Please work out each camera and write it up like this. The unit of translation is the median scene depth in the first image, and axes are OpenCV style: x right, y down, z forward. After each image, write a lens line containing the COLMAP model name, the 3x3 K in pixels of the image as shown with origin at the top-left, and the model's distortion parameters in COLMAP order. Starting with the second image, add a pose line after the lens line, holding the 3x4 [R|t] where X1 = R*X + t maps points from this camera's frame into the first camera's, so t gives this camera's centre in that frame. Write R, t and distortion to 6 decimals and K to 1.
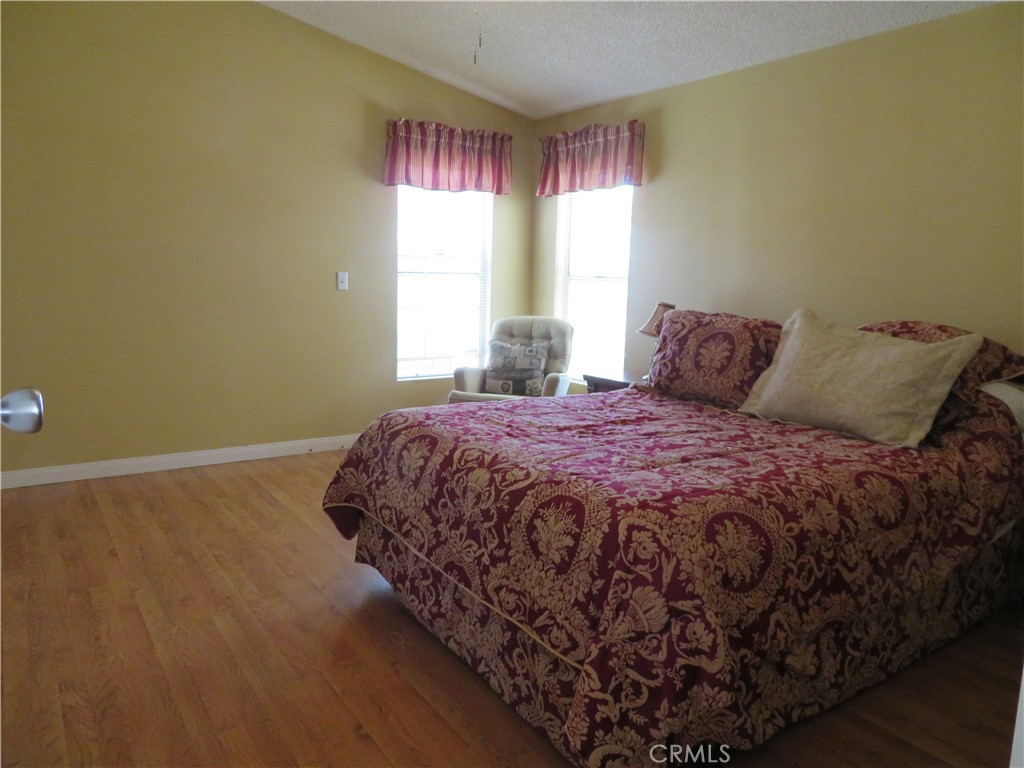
lens RADIAL K [[738.5, 0, 516.4], [0, 738.5, 383.6], [0, 0, 1]] dist [-0.020141, -0.000030]
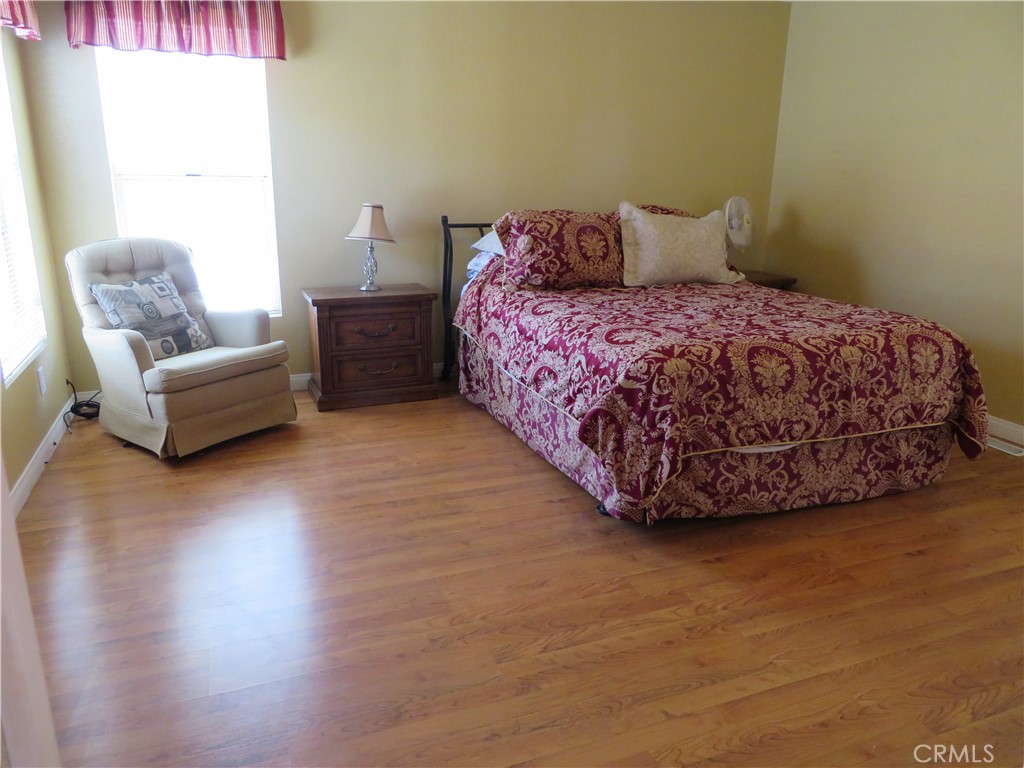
lens RADIAL K [[738.5, 0, 514.5], [0, 738.5, 388.9], [0, 0, 1]] dist [-0.020141, -0.000030]
pose [[0.224240, -0.299274, 0.927444, -1.048730], [0.133142, 0.952164, 0.275060, -0.183173], [-0.965396, 0.061802, 0.253359, 0.939368]]
